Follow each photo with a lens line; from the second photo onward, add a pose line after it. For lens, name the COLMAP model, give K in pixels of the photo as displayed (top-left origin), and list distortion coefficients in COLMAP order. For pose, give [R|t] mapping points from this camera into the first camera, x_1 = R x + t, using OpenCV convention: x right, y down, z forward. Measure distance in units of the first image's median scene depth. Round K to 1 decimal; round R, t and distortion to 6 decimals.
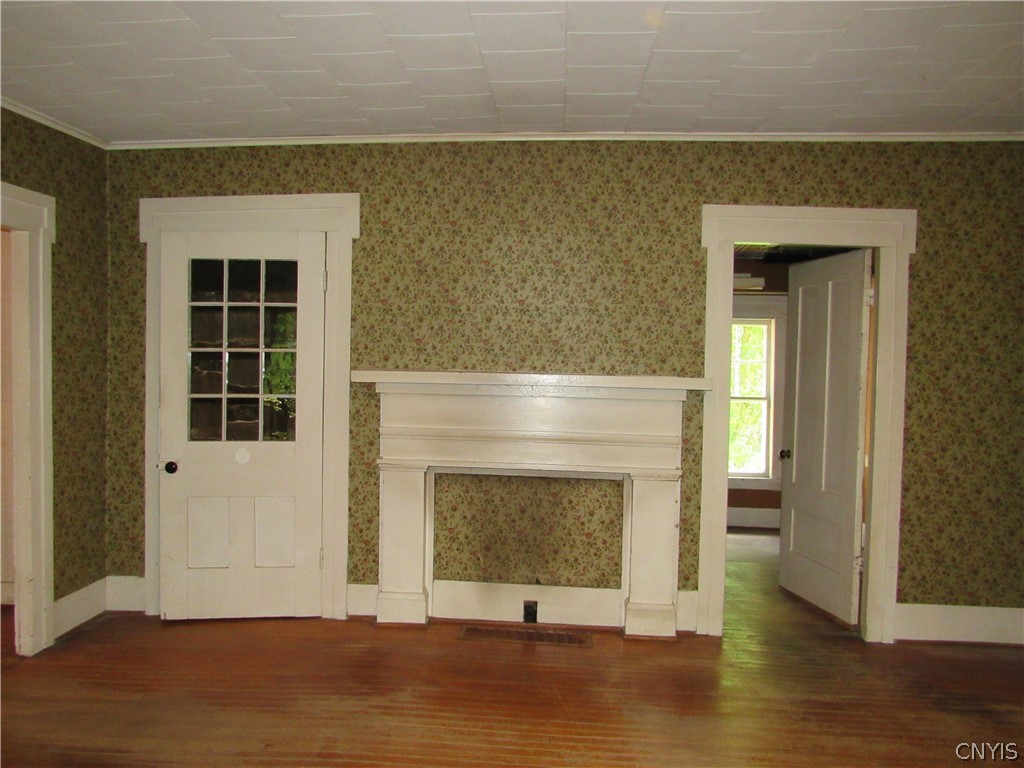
lens RADIAL K [[730.8, 0, 518.4], [0, 730.8, 385.3], [0, 0, 1]] dist [-0.029738, 0.021341]
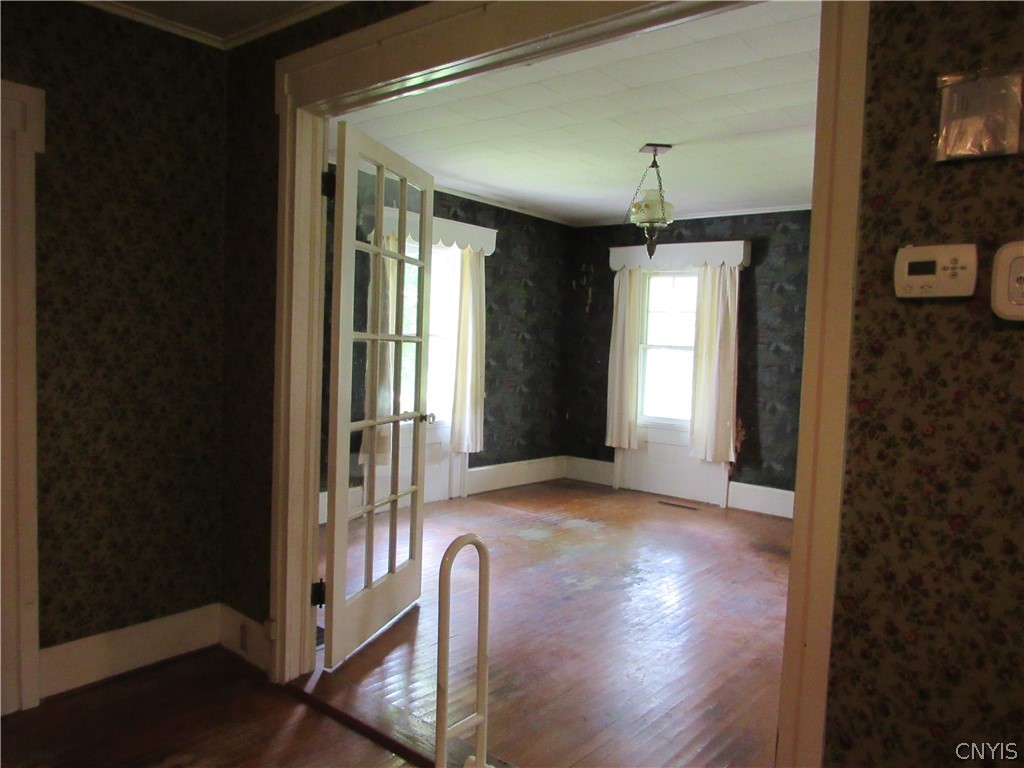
lens RADIAL K [[730.8, 0, 503.2], [0, 730.8, 387.8], [0, 0, 1]] dist [-0.029738, 0.021341]
pose [[0.594817, -0.054469, 0.802014, 0.233913], [0.001993, 0.997799, 0.066288, -0.002206], [-0.803859, -0.037830, 0.593616, 0.219343]]
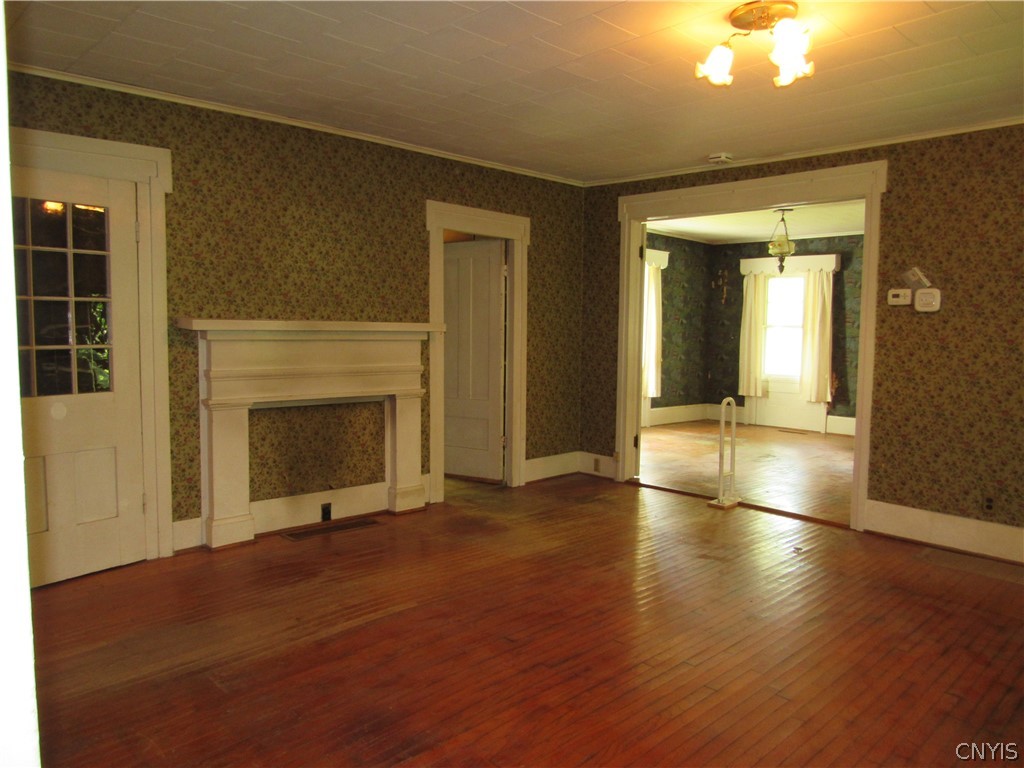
lens RADIAL K [[730.8, 0, 518.2], [0, 730.8, 379.2], [0, 0, 1]] dist [-0.029738, 0.021341]
pose [[0.662845, -0.066905, 0.745762, -0.695909], [0.021928, 0.997307, 0.069982, 0.002392], [-0.748436, -0.030034, 0.662527, -0.072629]]
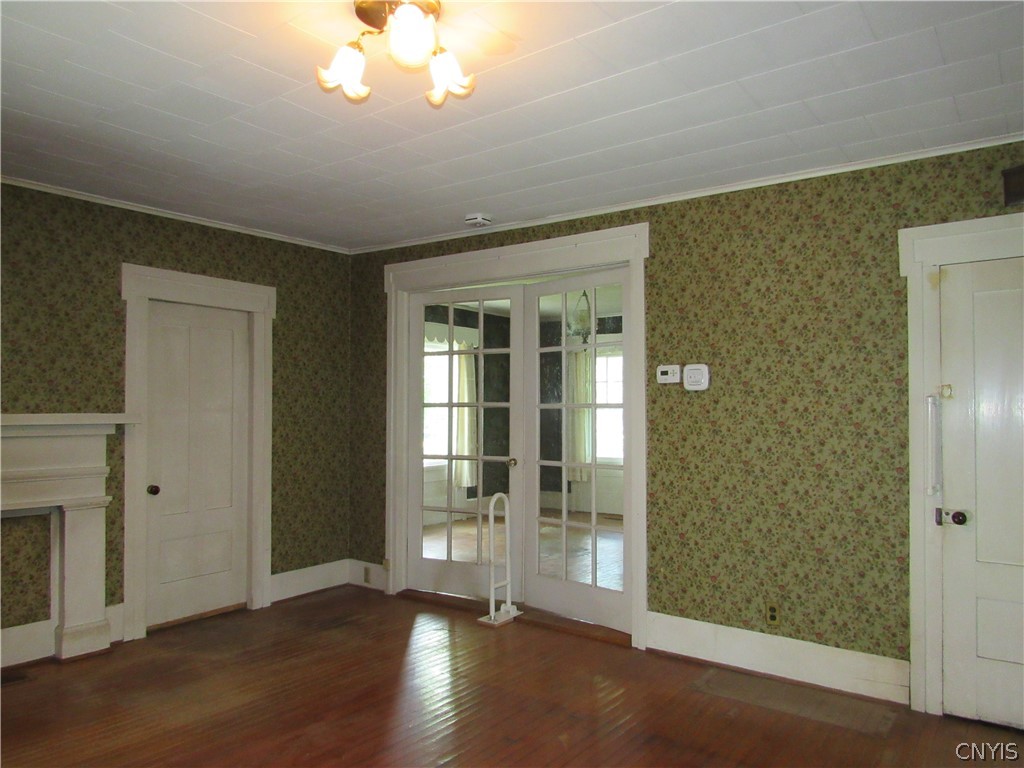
lens RADIAL K [[730.8, 0, 511.7], [0, 730.8, 382.8], [0, 0, 1]] dist [-0.029738, 0.021341]
pose [[0.537781, 0.005616, 0.843066, -0.378467], [0.038492, 0.998771, -0.031207, 0.001231], [-0.842206, 0.049234, 0.536904, -0.123082]]
